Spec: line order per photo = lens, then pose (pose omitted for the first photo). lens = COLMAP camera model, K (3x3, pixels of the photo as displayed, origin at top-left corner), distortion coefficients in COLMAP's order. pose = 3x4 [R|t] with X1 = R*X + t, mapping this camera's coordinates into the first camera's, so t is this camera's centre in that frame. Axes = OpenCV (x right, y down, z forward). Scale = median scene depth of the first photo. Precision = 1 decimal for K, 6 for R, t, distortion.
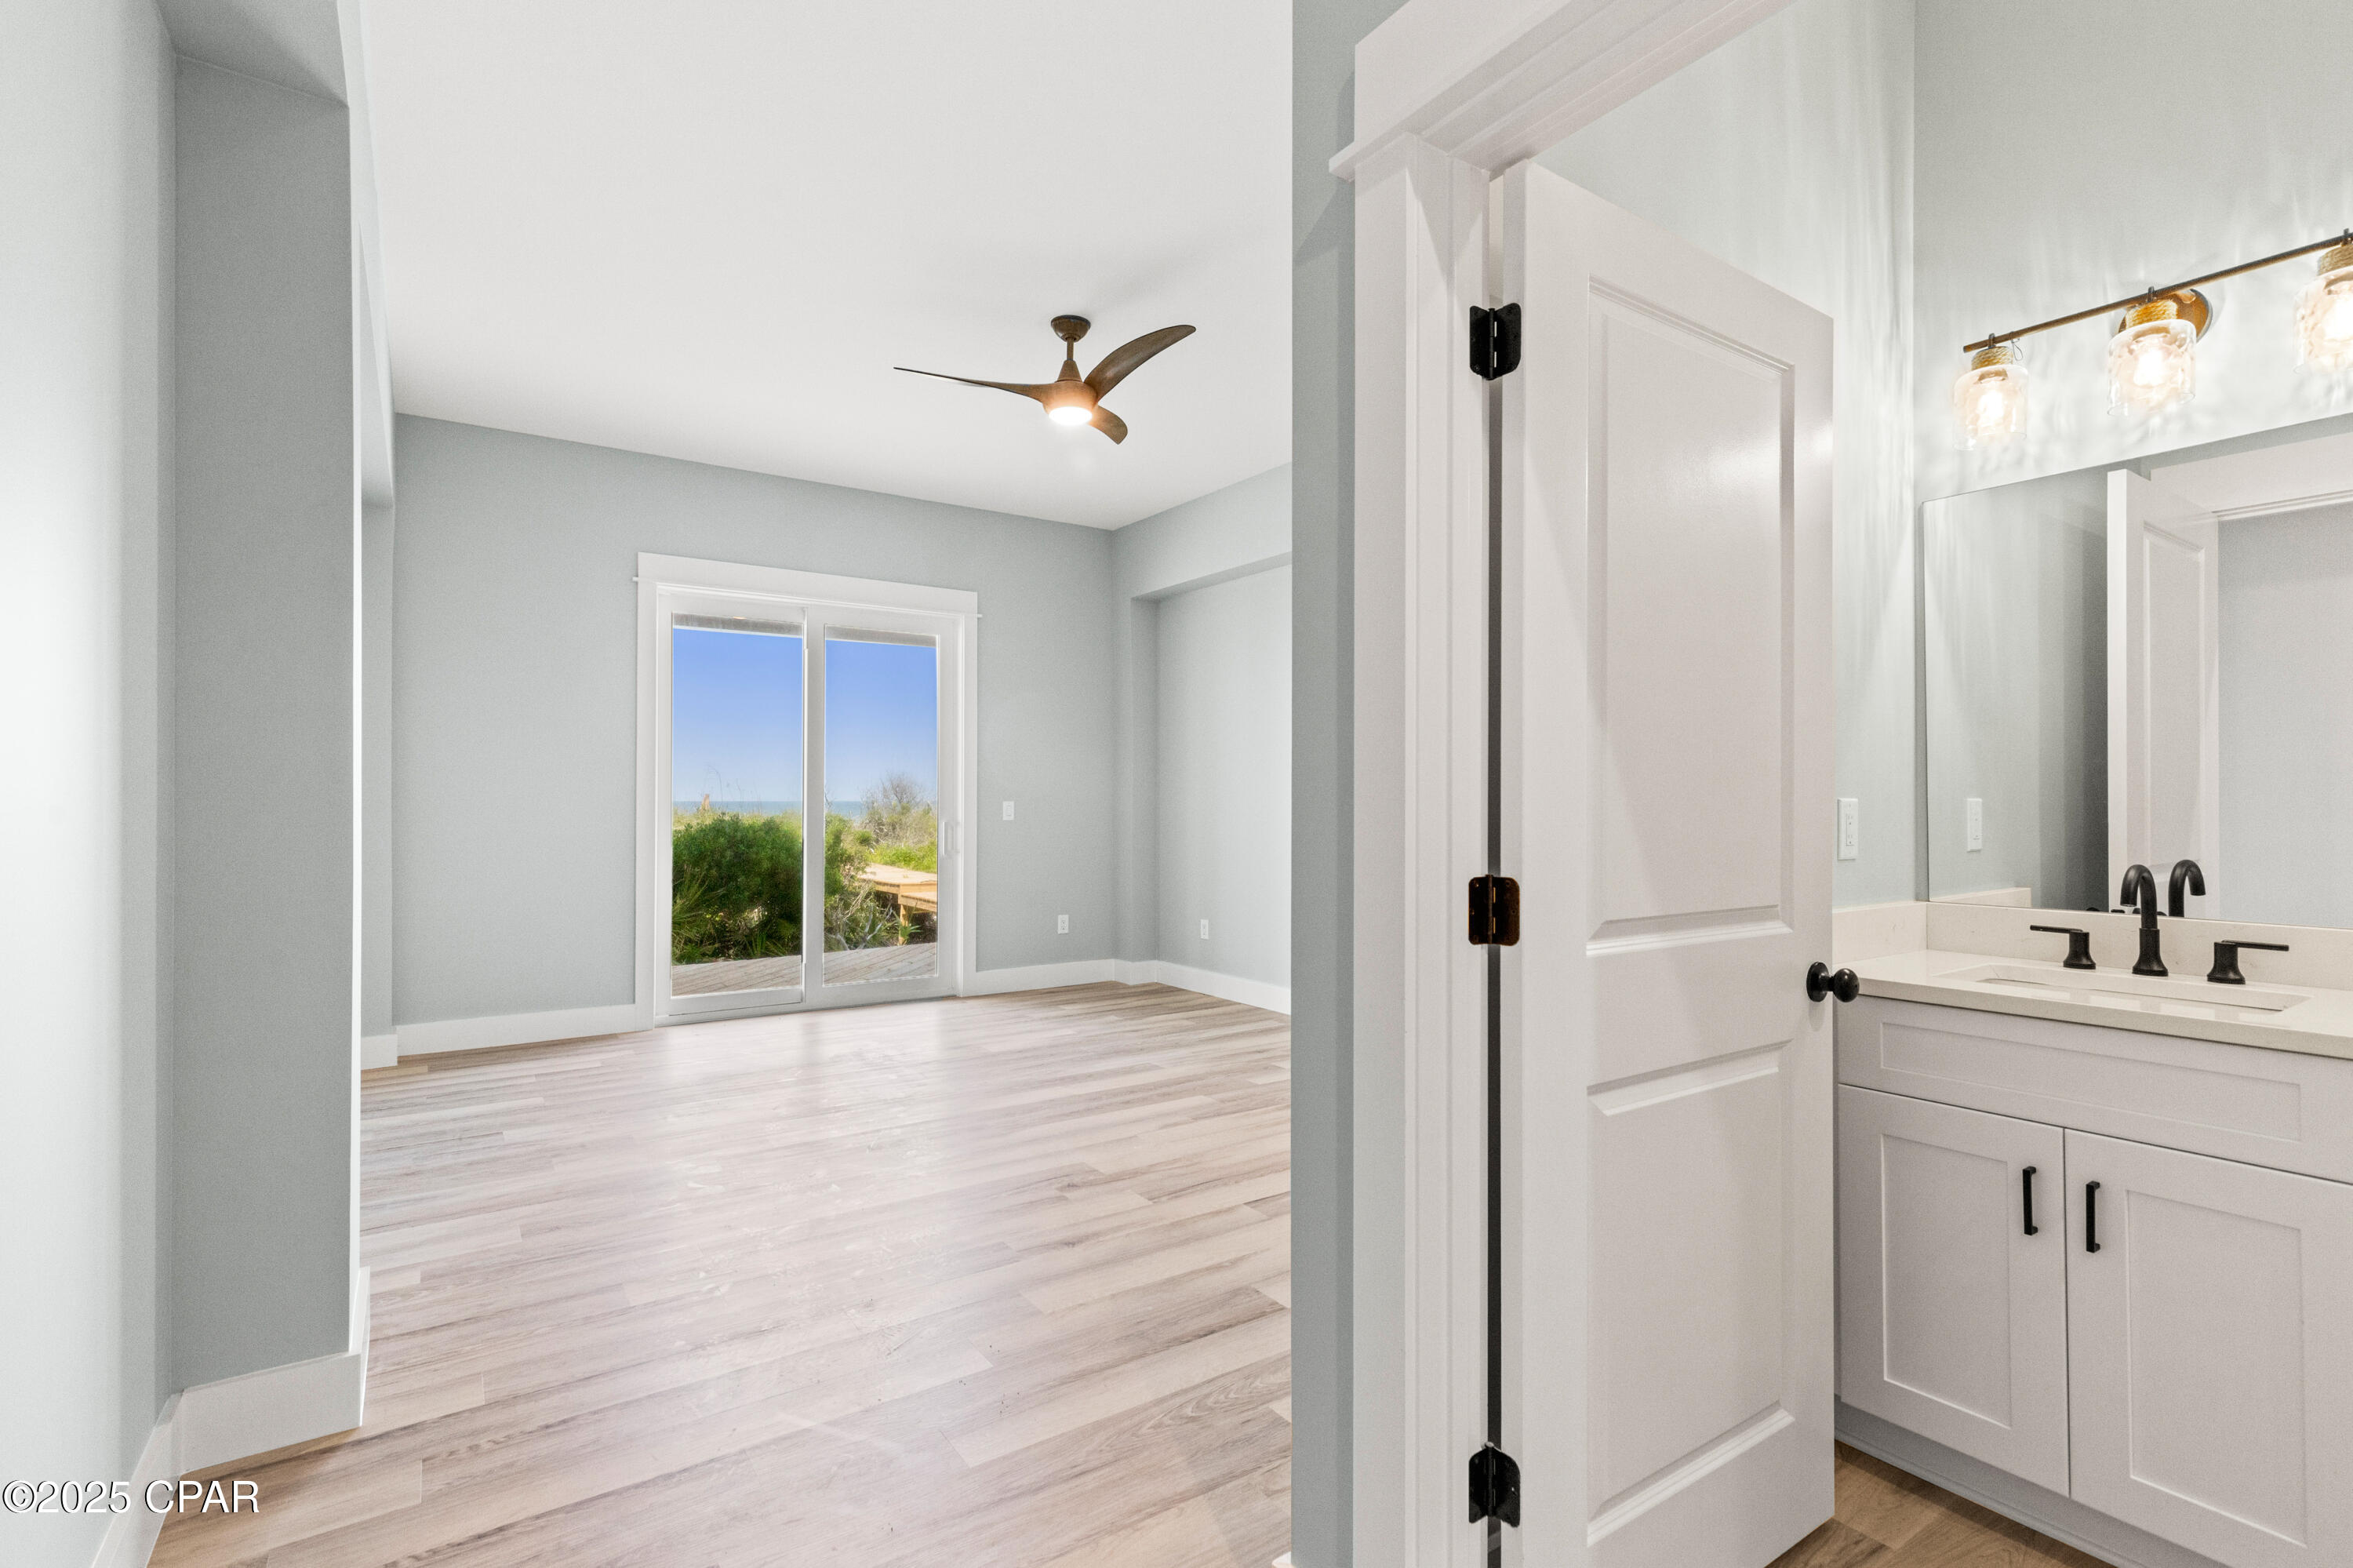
lens RADIAL K [[1079.4, 0, 1172.1], [0, 1079.4, 799.7], [0, 0, 1]] dist [0.012512, -0.003094]
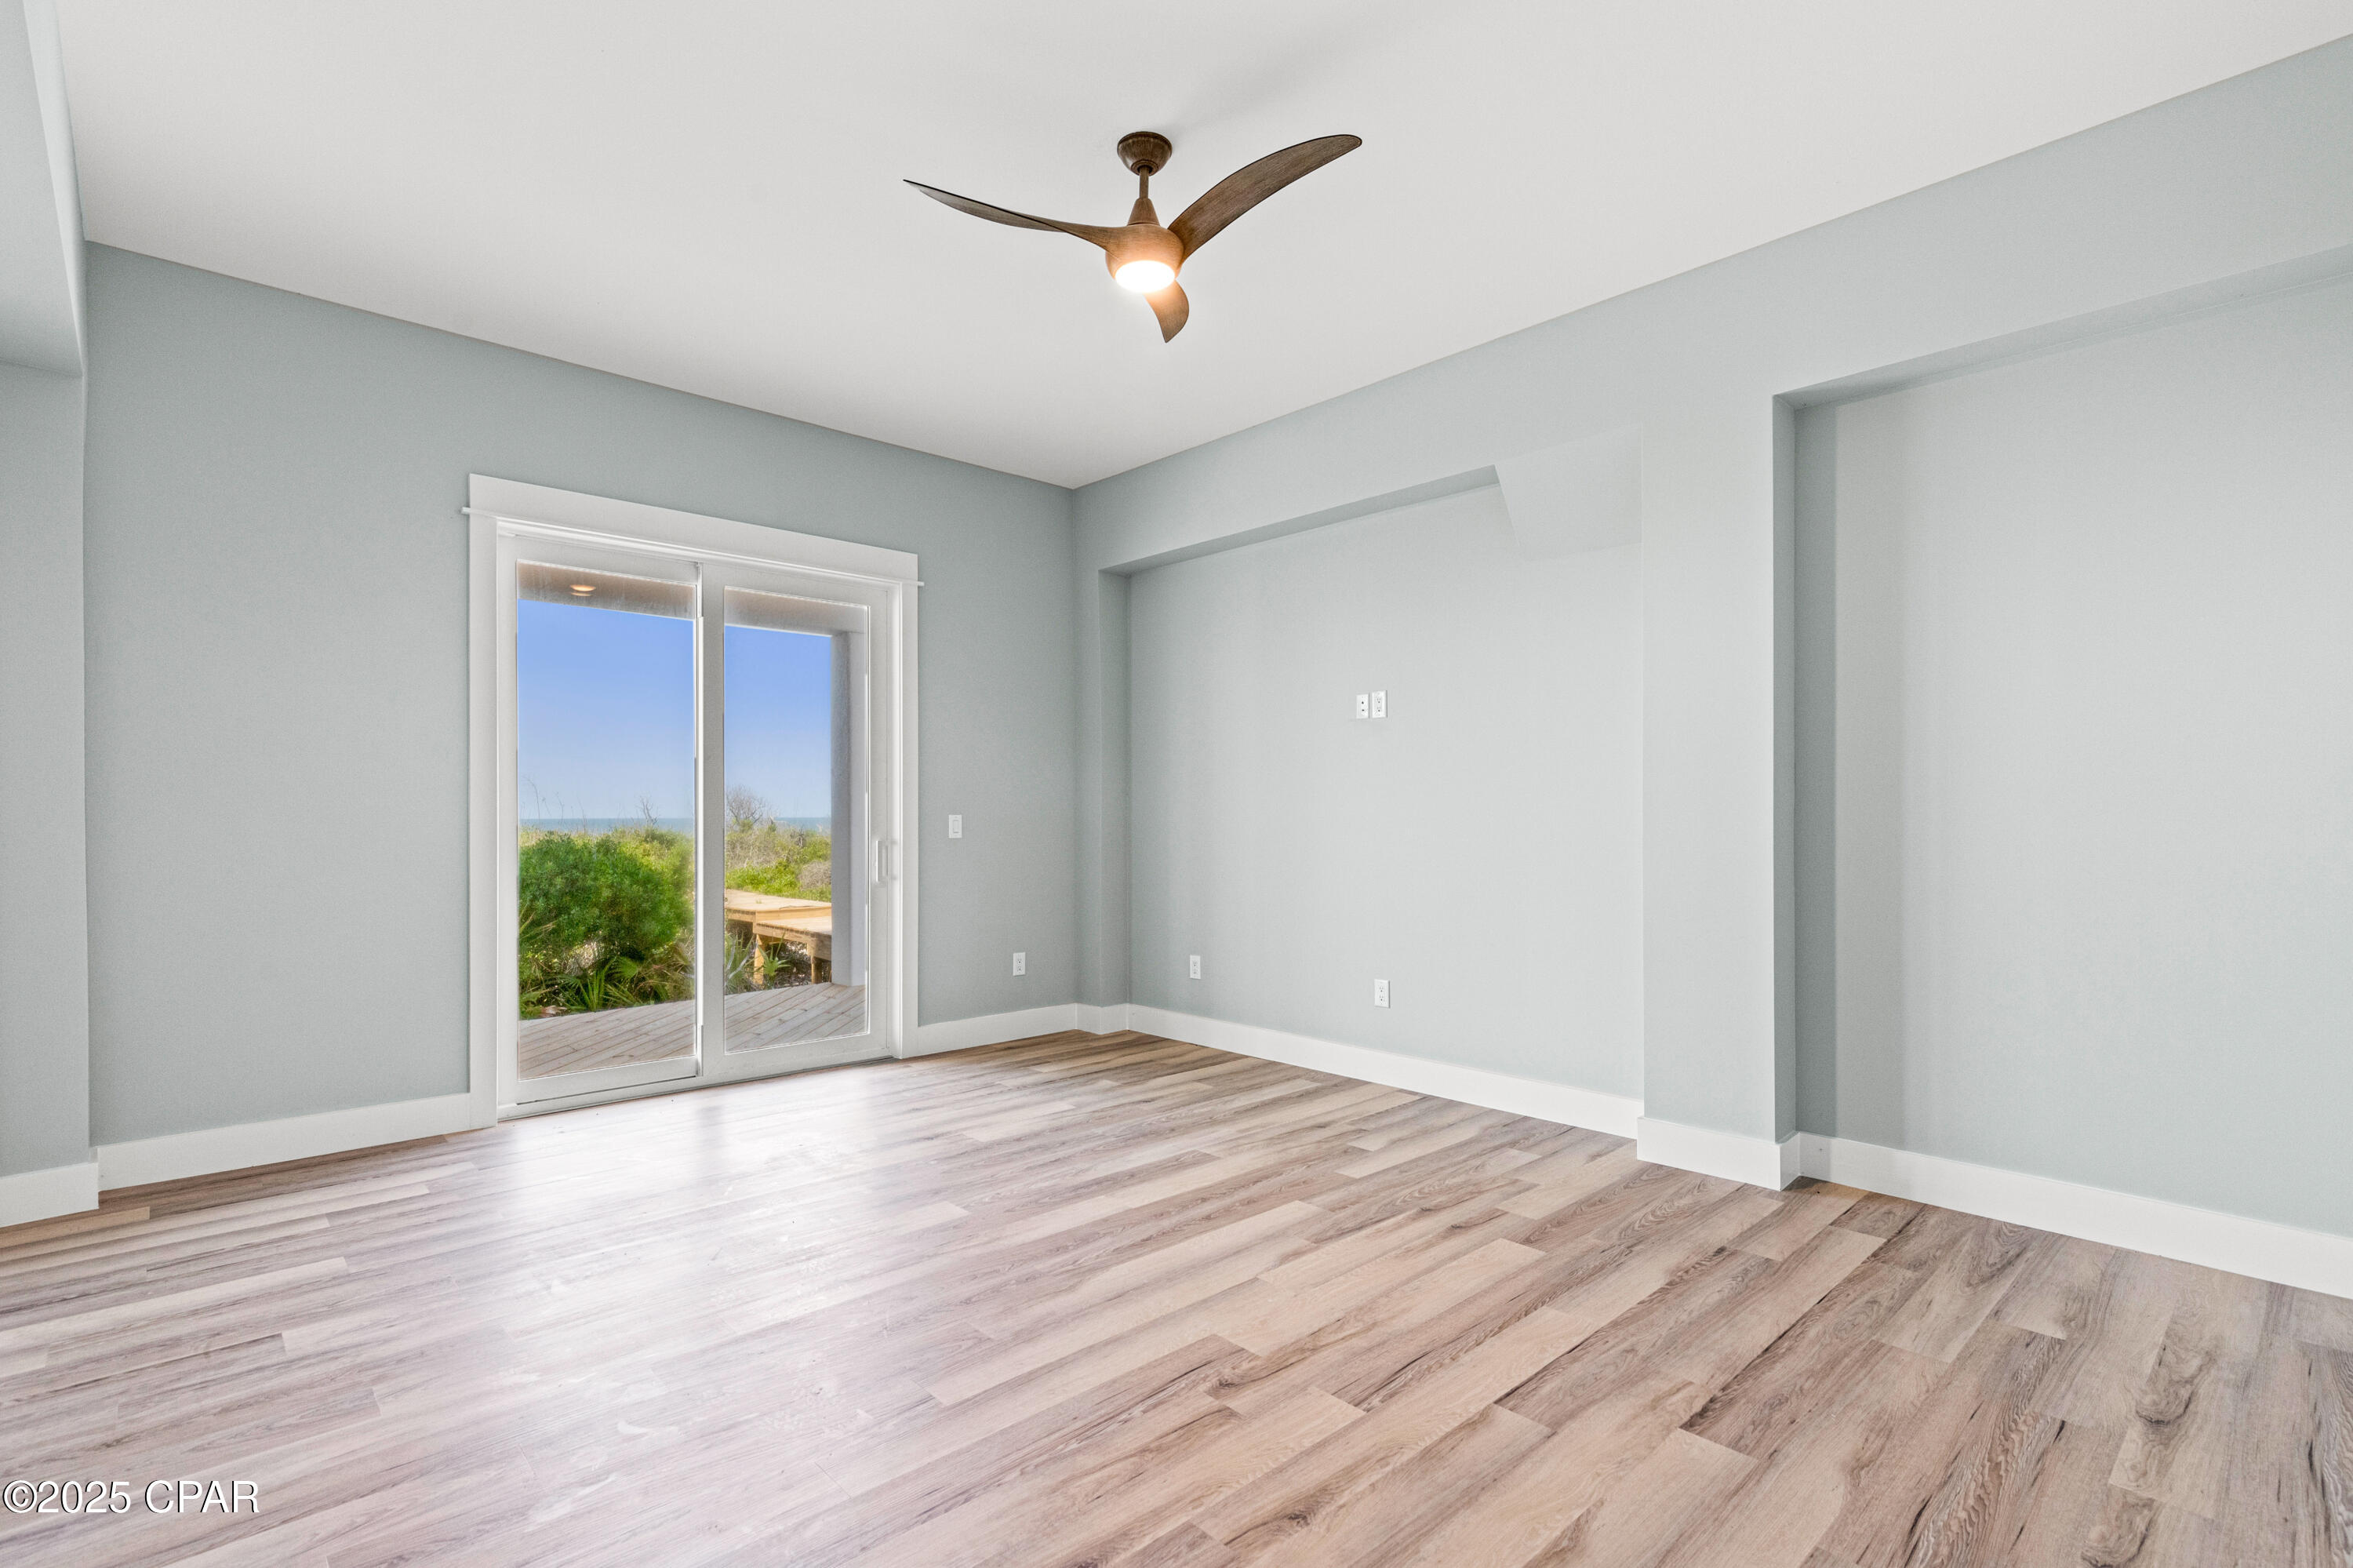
lens RADIAL K [[1079.4, 0, 1169.8], [0, 1079.4, 832.6], [0, 0, 1]] dist [0.012512, -0.003094]
pose [[0.988893, -0.003293, 0.148596, -0.144733], [0.001038, 0.999883, 0.015250, 0.002023], [-0.148629, -0.014926, 0.988780, 0.218989]]
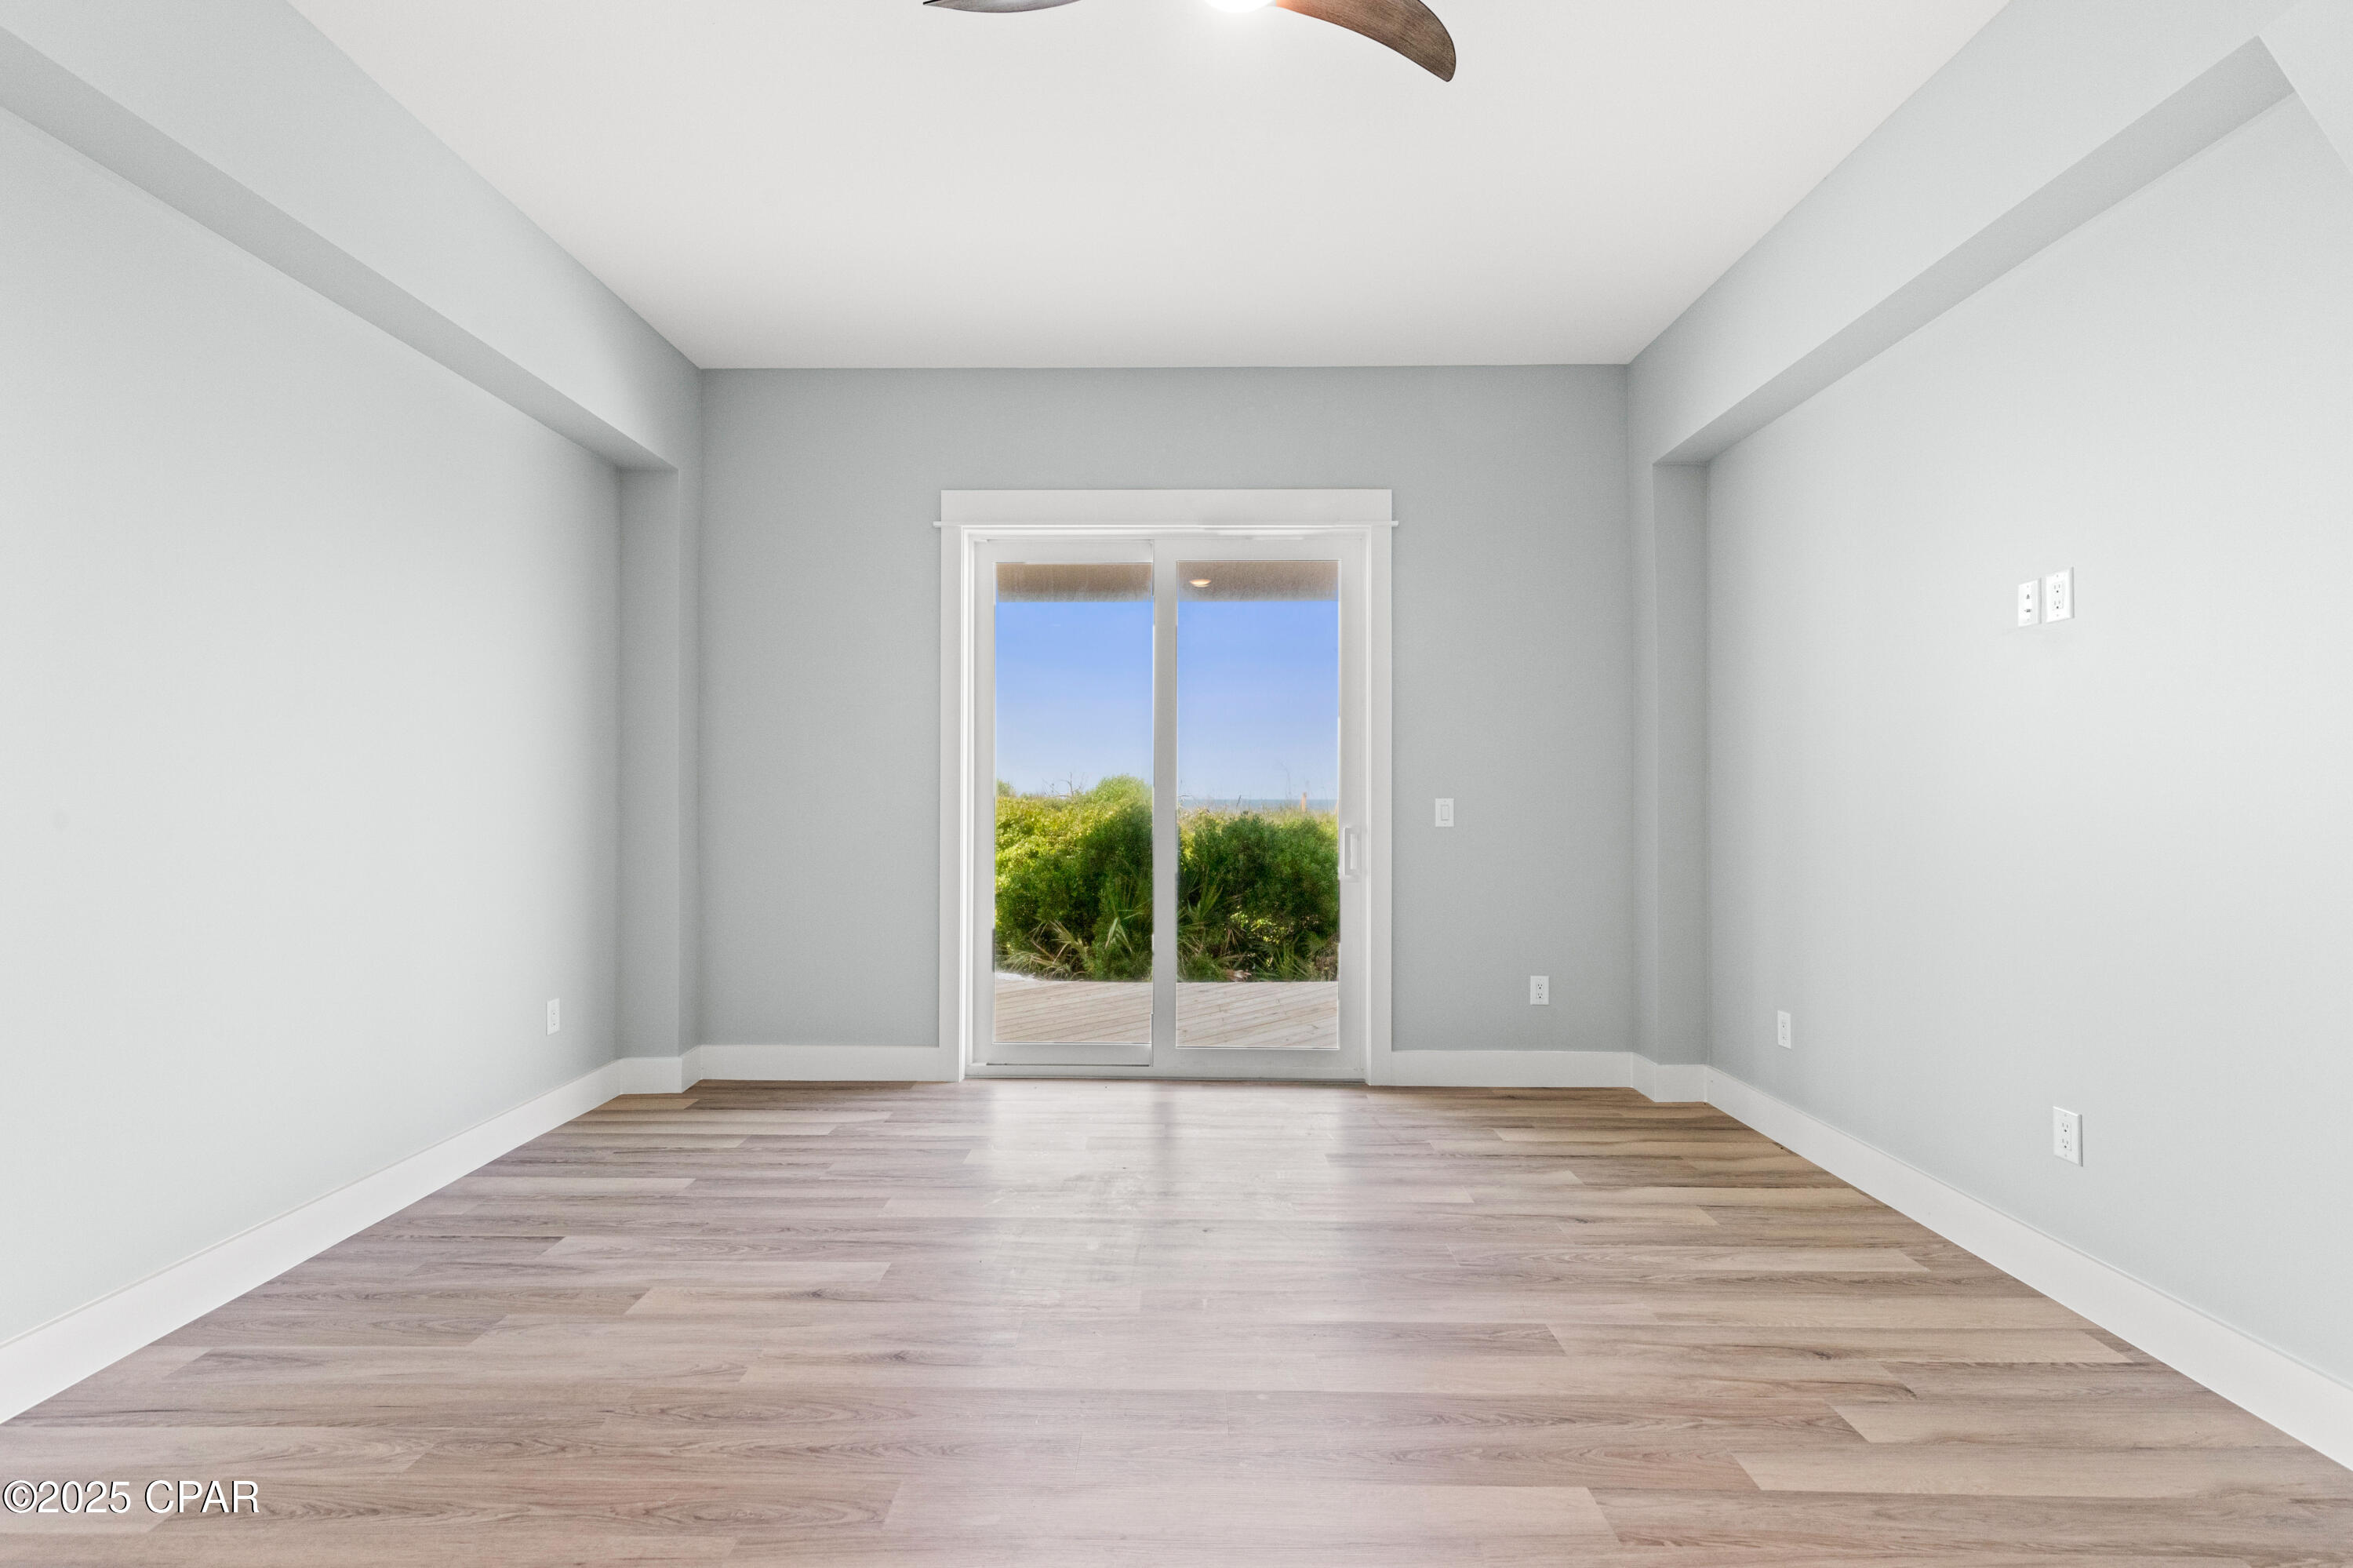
lens RADIAL K [[1079.4, 0, 1174.1], [0, 1079.4, 788.5], [0, 0, 1]] dist [0.012512, -0.003094]
pose [[0.823512, -0.002639, -0.567292, 0.114428], [-0.002780, 0.999958, -0.008688, 0.001309], [0.567292, 0.008731, 0.823471, 0.459239]]
